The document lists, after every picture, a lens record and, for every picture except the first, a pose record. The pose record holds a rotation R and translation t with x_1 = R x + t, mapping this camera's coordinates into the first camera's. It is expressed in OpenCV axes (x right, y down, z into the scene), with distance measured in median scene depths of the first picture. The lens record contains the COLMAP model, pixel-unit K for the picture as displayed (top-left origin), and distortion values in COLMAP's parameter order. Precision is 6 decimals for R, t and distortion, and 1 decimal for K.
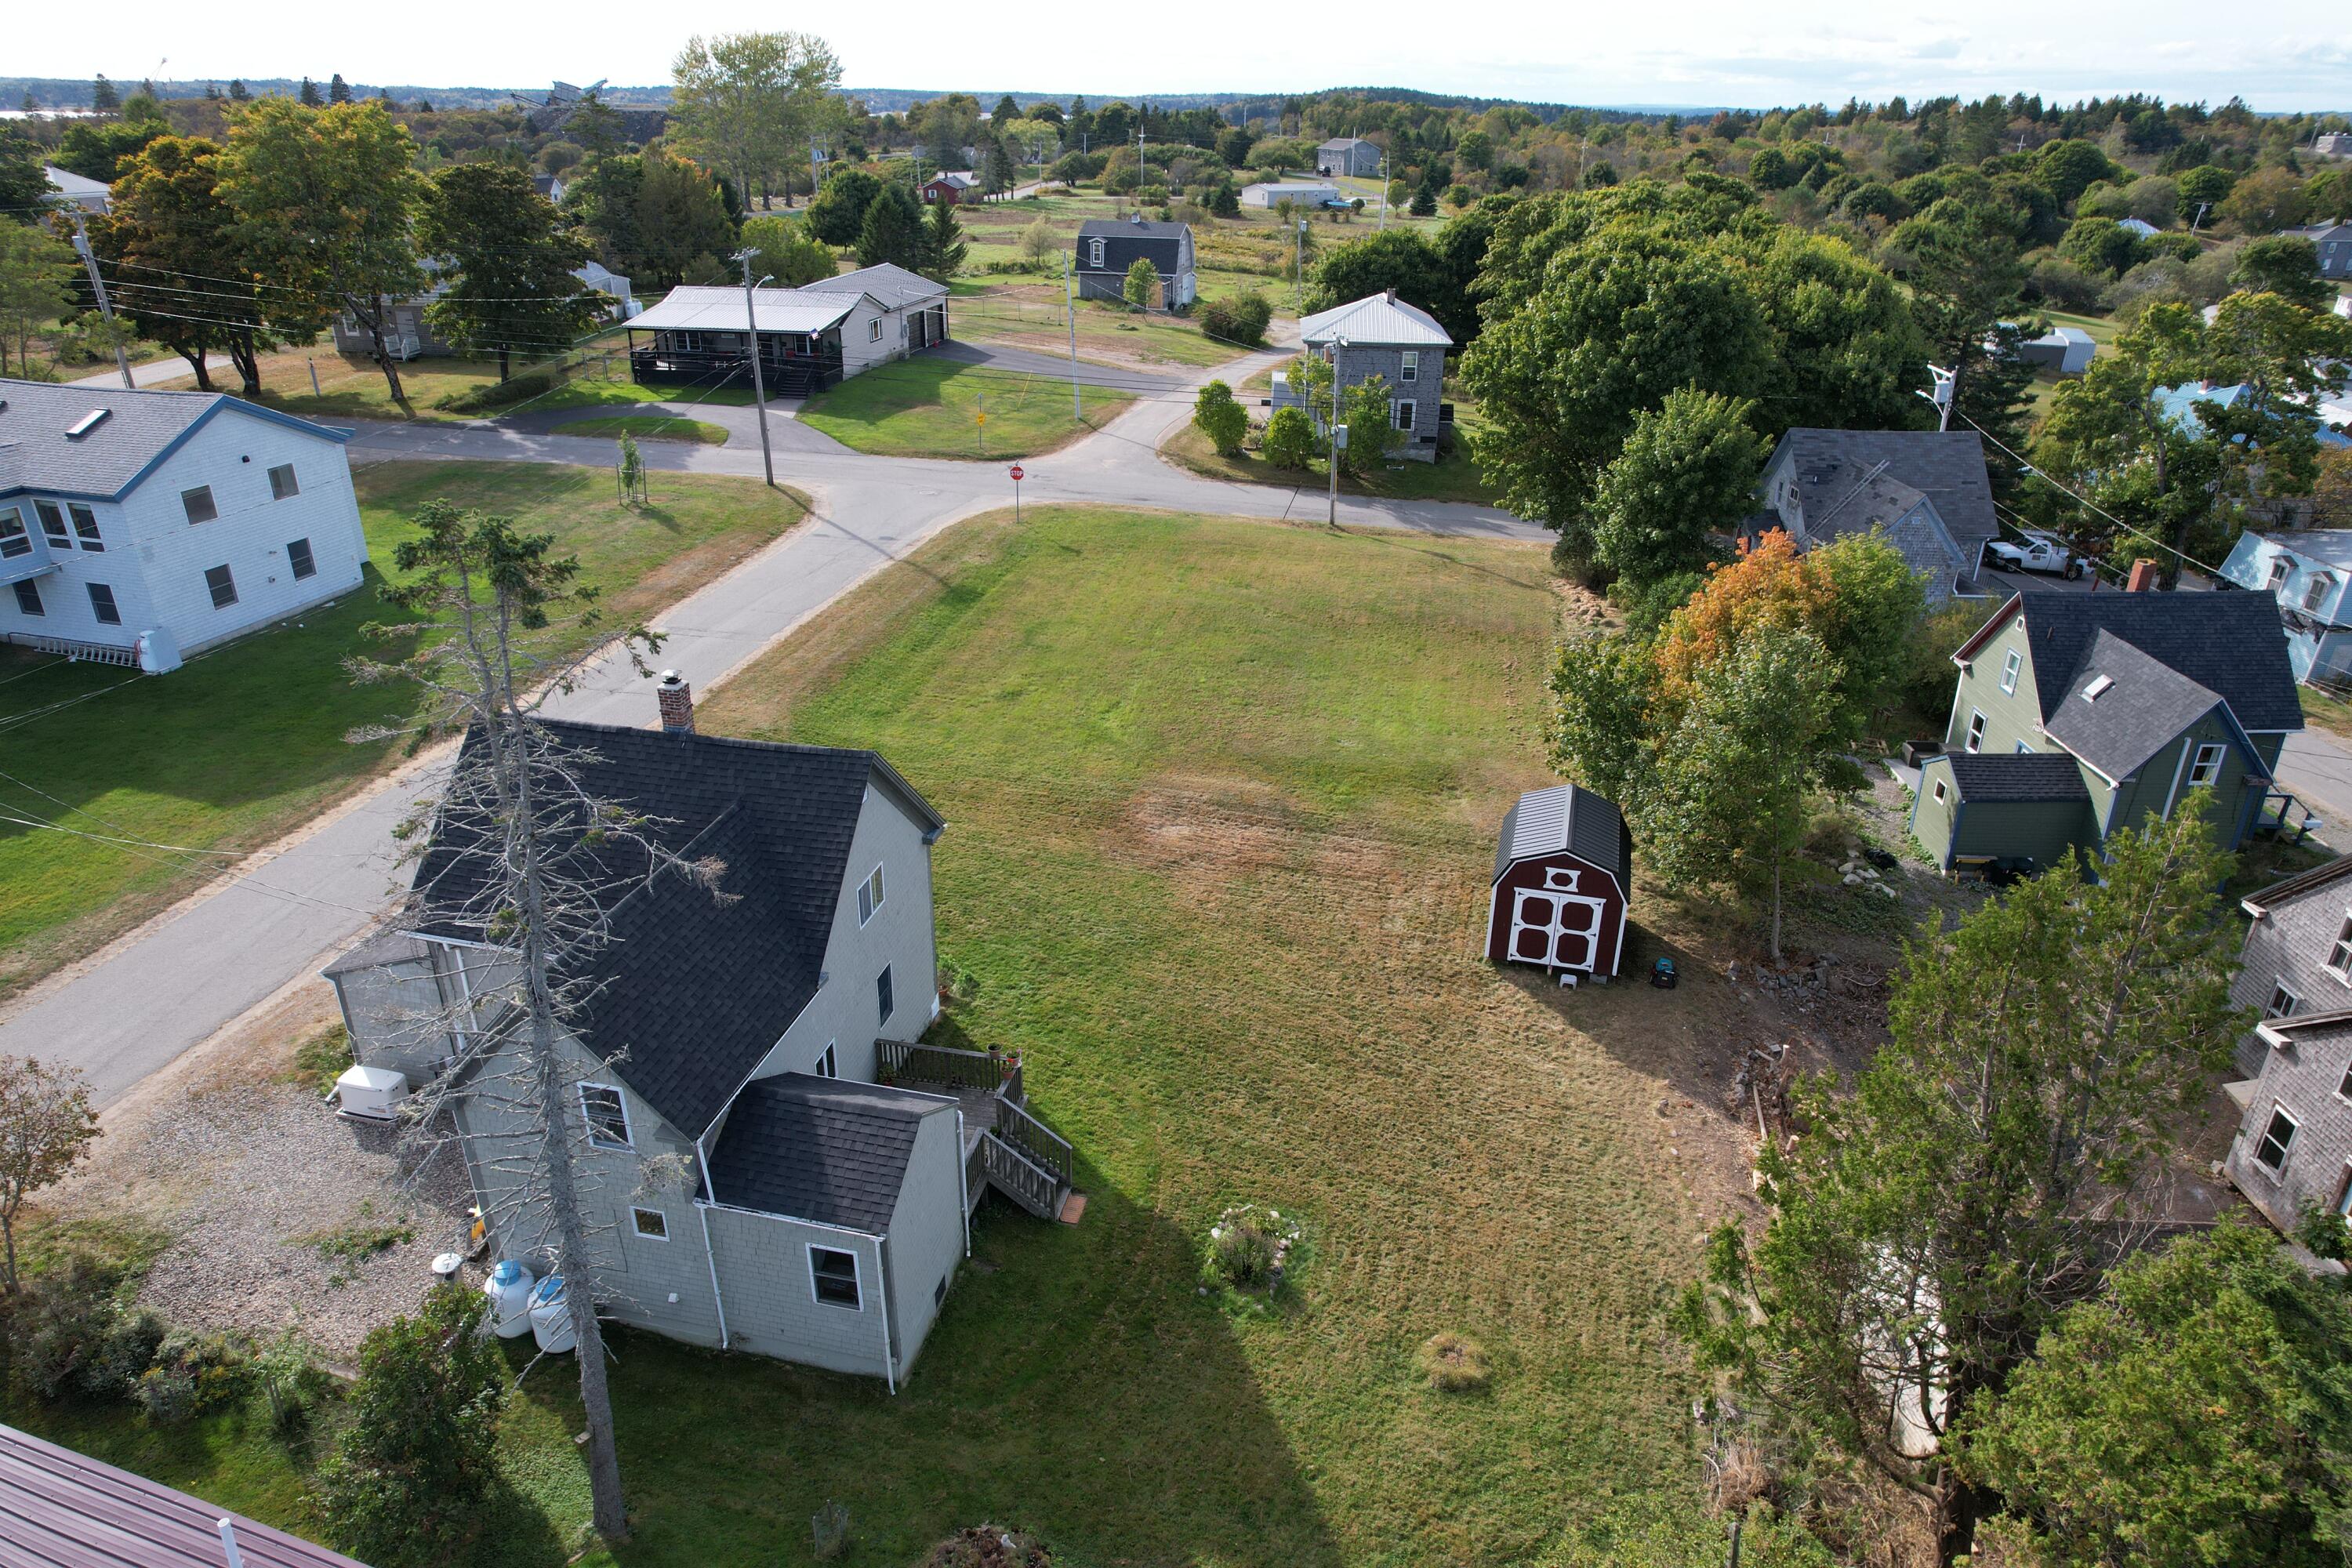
lens RADIAL K [[1517.0, 0, 1185.9], [0, 1517.0, 781.8], [0, 0, 1]] dist [-0.087590, 0.084687]
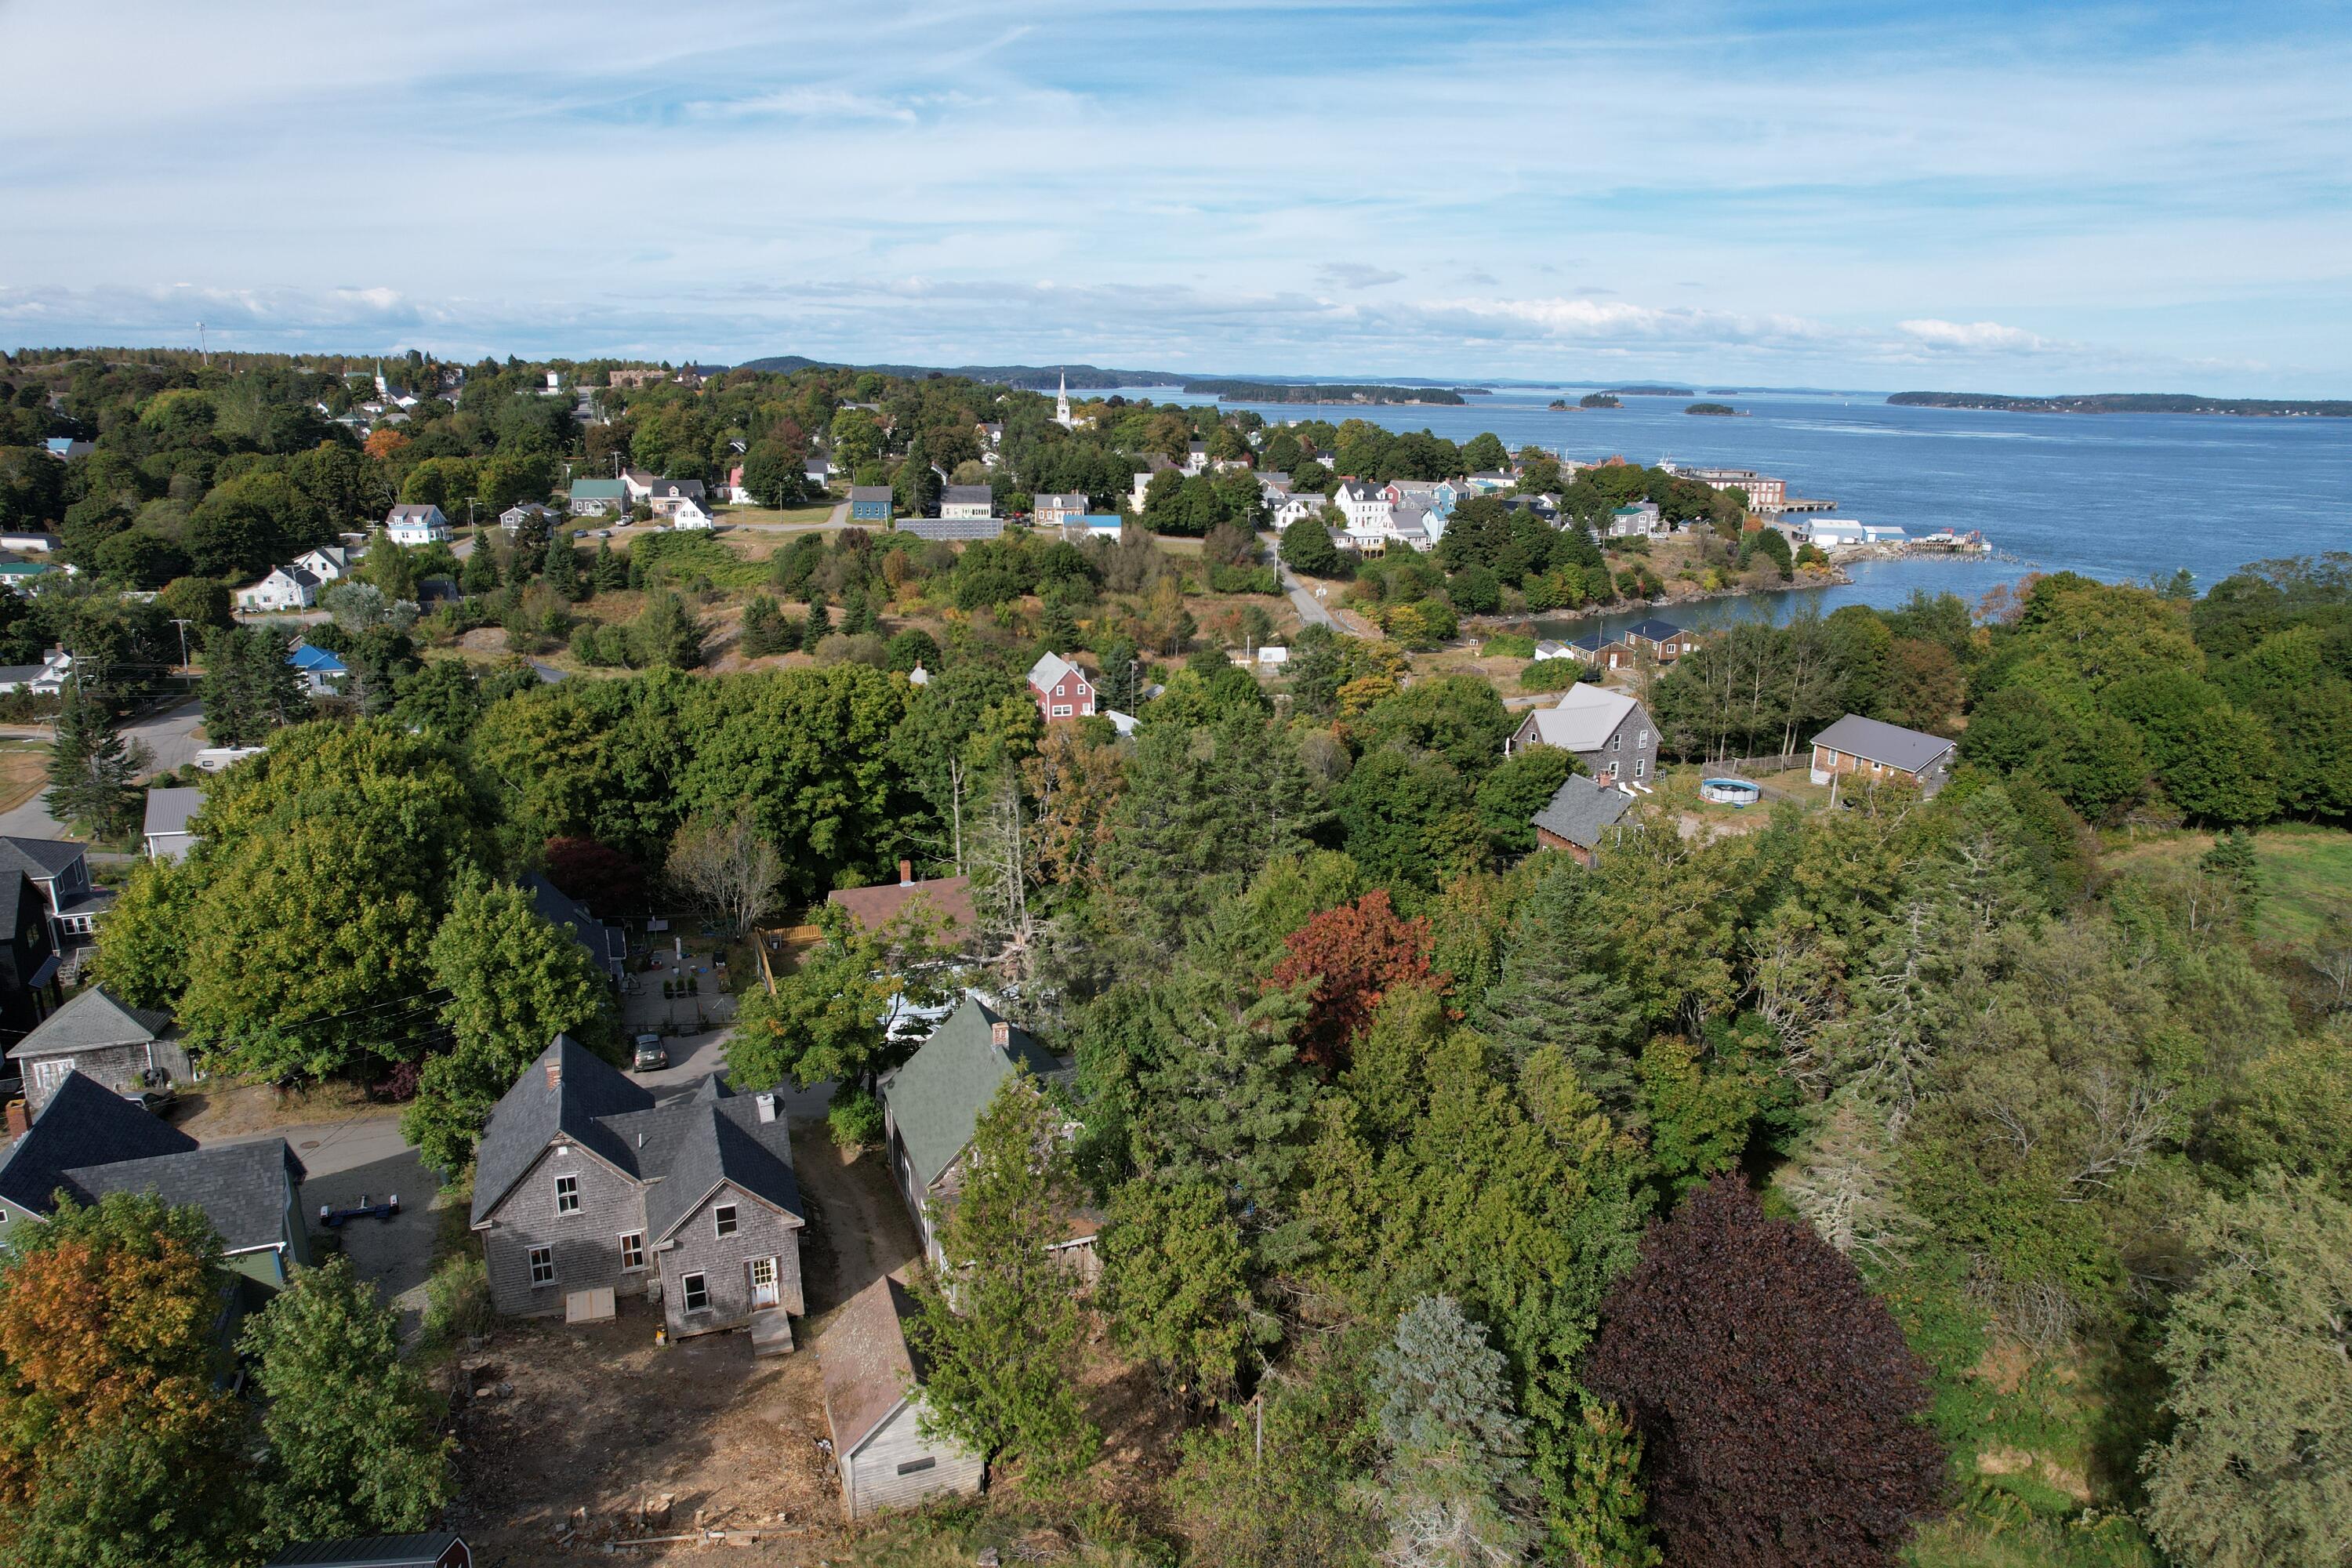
lens RADIAL K [[1505.2, 0, 1156.7], [0, 1505.2, 836.9], [0, 0, 1]] dist [-0.050557, 0.075958]
pose [[-0.345438, -0.295187, 0.890807, -0.403487], [0.377101, 0.825568, 0.419801, -0.365039], [-0.859341, 0.480939, -0.173867, 0.354889]]
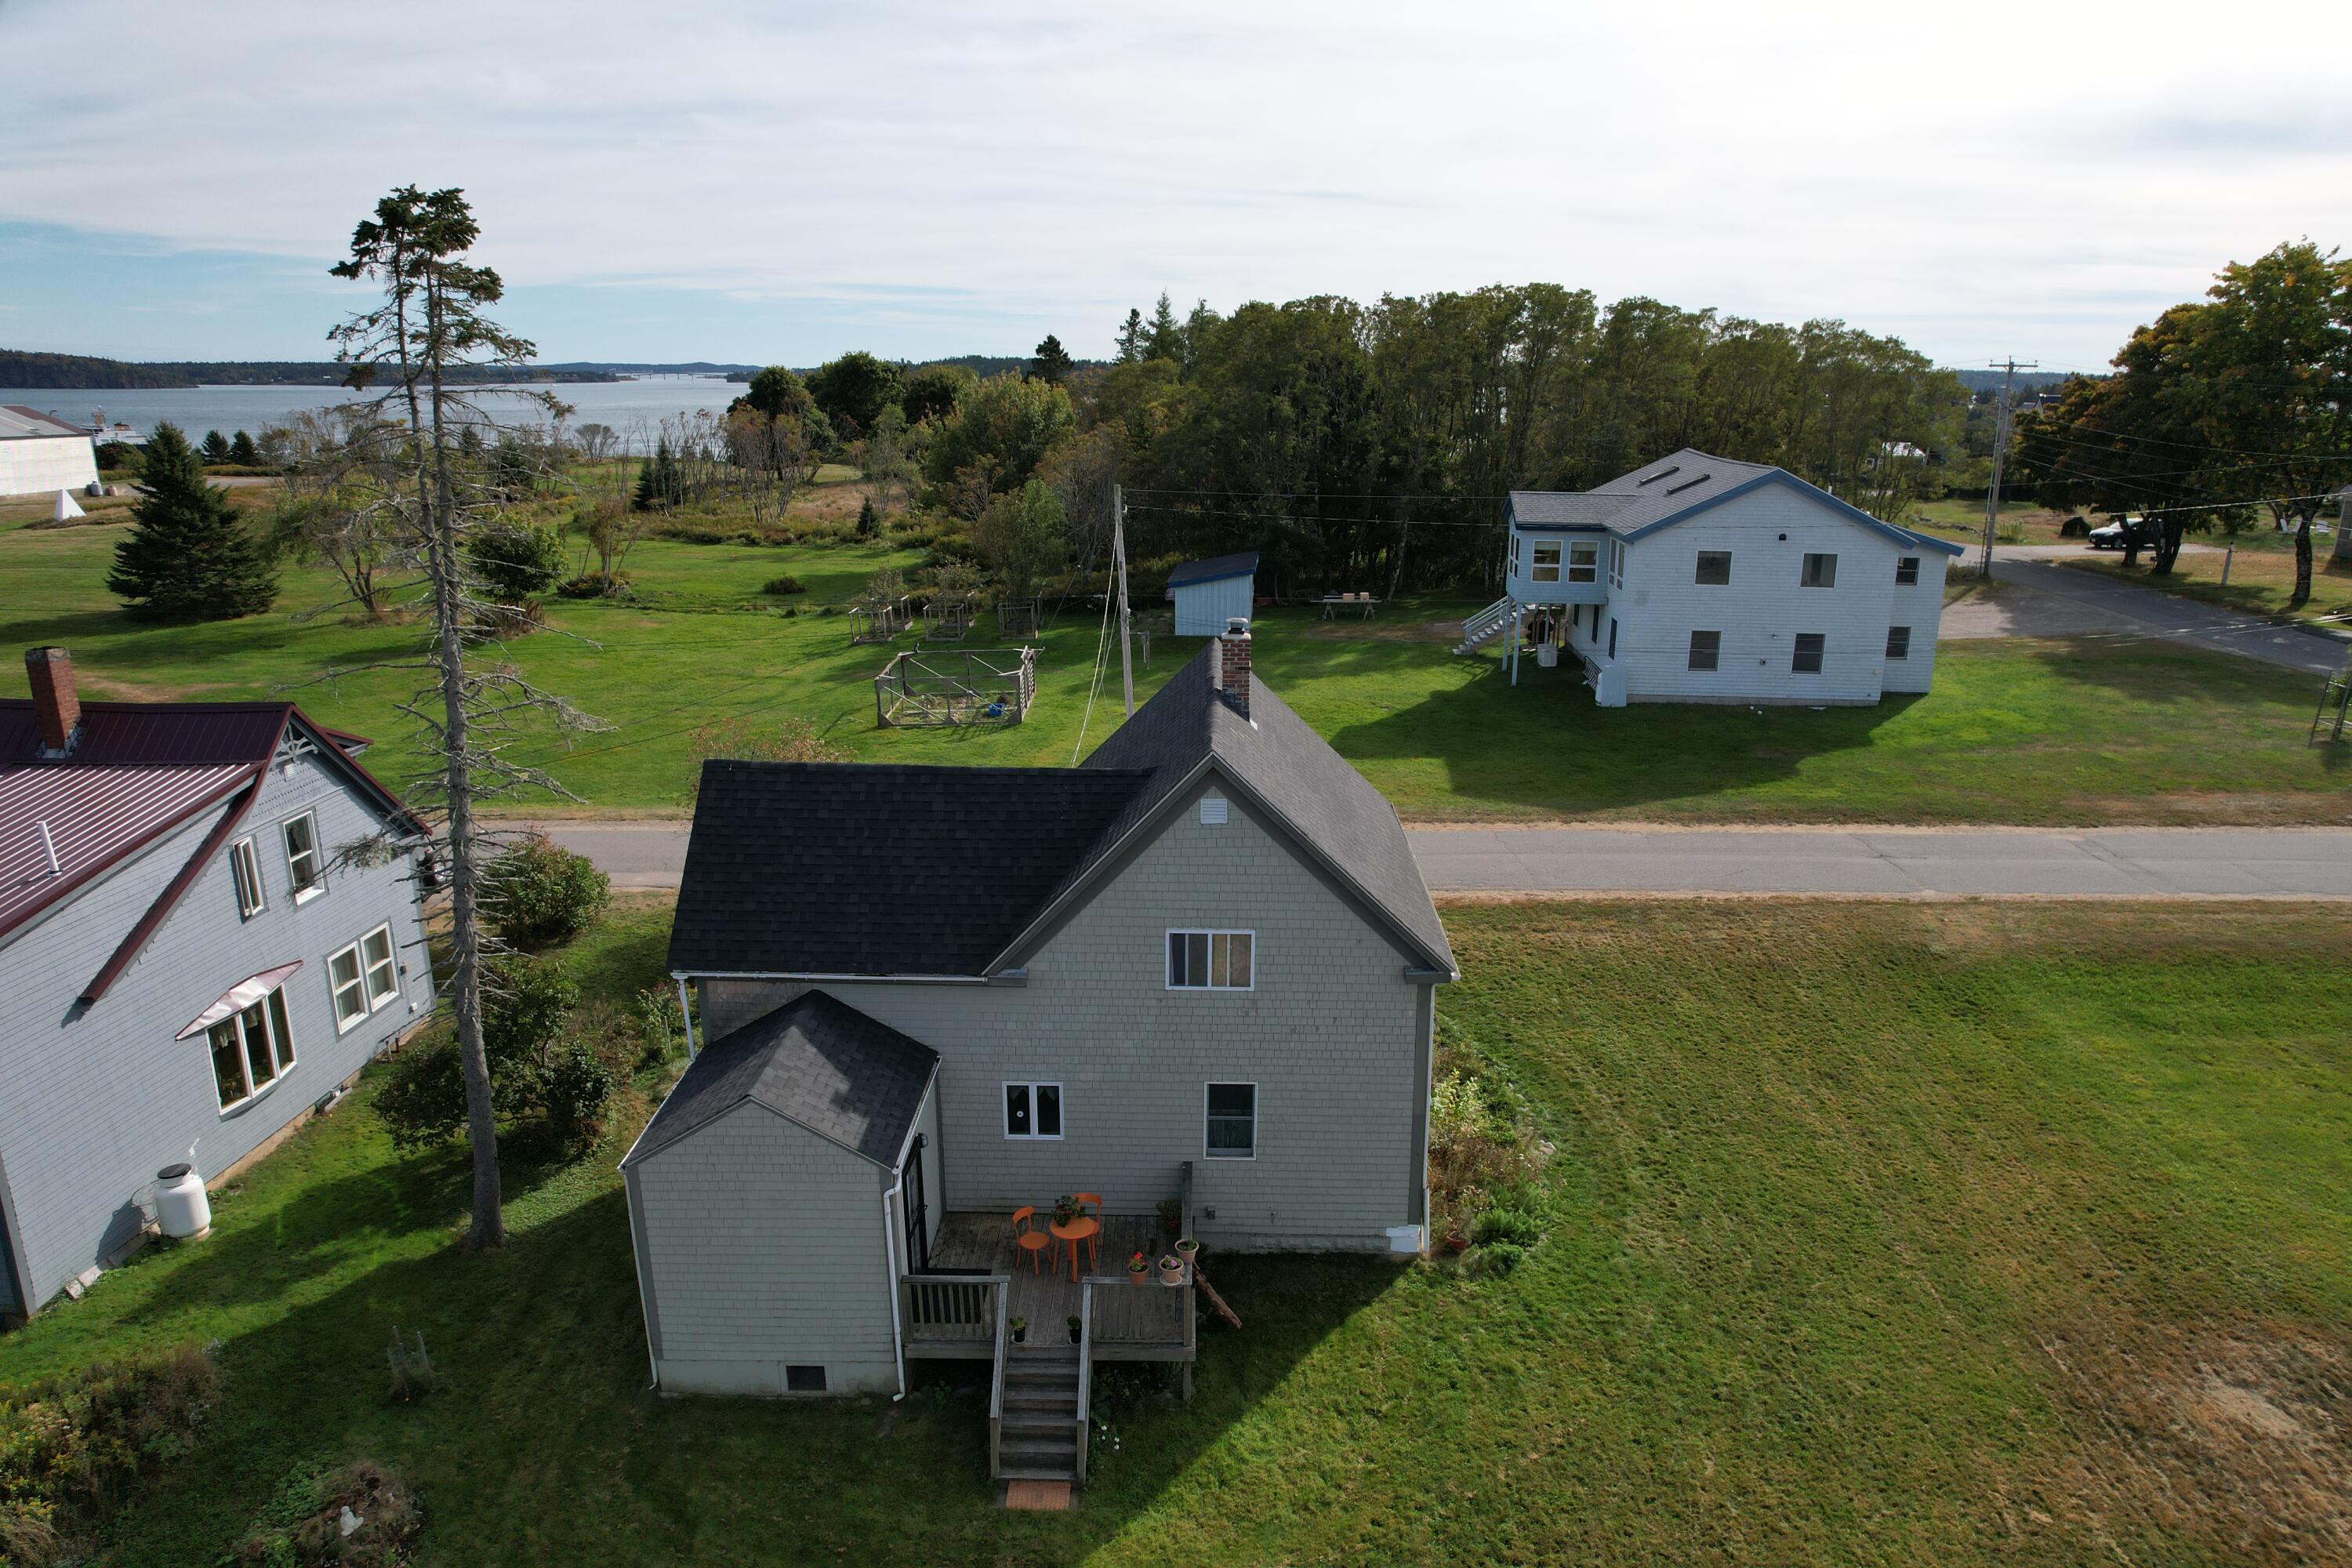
lens RADIAL K [[1507.7, 0, 1183.1], [0, 1507.7, 795.8], [0, 0, 1]] dist [-0.082619, 0.081039]
pose [[0.192202, 0.258859, -0.946599, 0.238768], [-0.413349, 0.896200, 0.161148, -0.056117], [0.890057, 0.360302, 0.279250, 0.406126]]
